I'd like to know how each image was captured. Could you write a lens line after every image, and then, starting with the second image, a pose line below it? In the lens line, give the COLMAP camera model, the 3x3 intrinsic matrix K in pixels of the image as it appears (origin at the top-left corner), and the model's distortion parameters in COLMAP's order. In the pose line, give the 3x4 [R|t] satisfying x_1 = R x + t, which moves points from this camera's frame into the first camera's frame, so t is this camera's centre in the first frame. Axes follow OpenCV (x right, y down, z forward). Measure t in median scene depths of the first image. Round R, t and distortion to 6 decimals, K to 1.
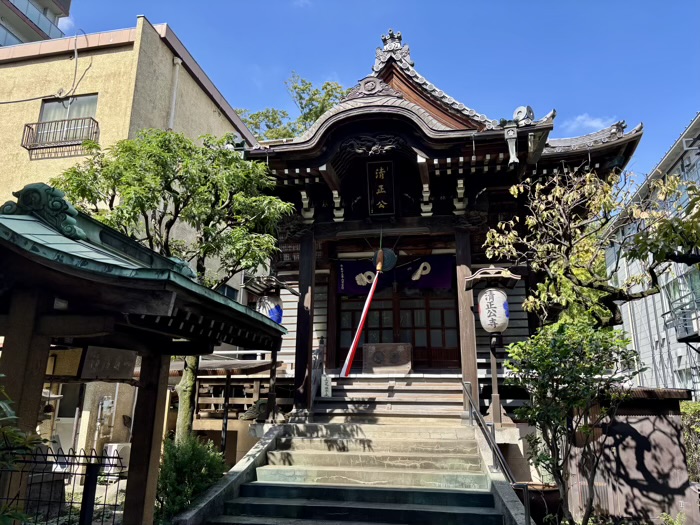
lens RADIAL K [[524.7, 0, 343.1], [0, 524.7, 267.9], [0, 0, 1]] dist [0.112209, -0.141415]
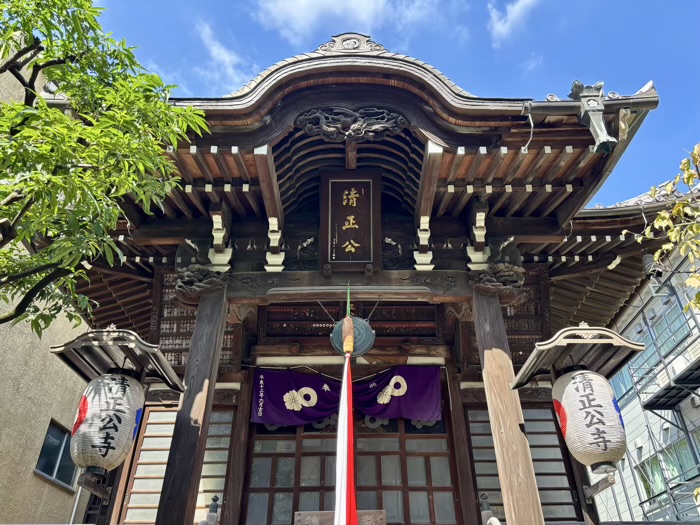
lens RADIAL K [[527.6, 0, 347.8], [0, 527.6, 259.5], [0, 0, 1]] dist [0.032394, -0.034641]
pose [[0.979990, 0.105313, 0.168902, -0.028980], [-0.037262, 0.930630, -0.364060, 0.111618], [-0.195526, 0.350482, 0.915933, 0.465956]]
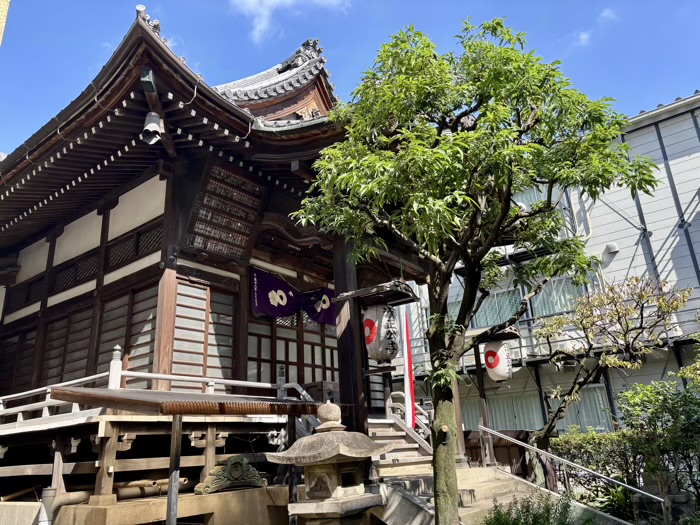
lens RADIAL K [[527.6, 0, 347.8], [0, 527.6, 259.5], [0, 0, 1]] dist [0.032394, -0.034641]
pose [[0.421152, 0.271215, 0.865490, -0.783516], [-0.172807, 0.960759, -0.216980, 0.149530], [-0.890376, -0.058181, 0.451493, 0.665315]]
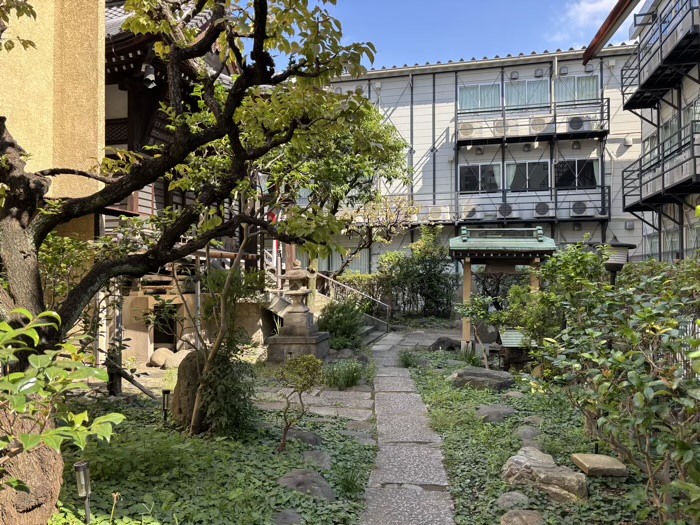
lens RADIAL K [[516.1, 0, 350.0], [0, 516.1, 262.5], [0, 0, 1]] dist [0.030667, -0.004240]
pose [[0.007654, 0.013421, 0.999881, -1.383068], [-0.248365, 0.968603, -0.011100, 0.156303], [-0.968636, -0.248250, 0.010747, 0.713107]]
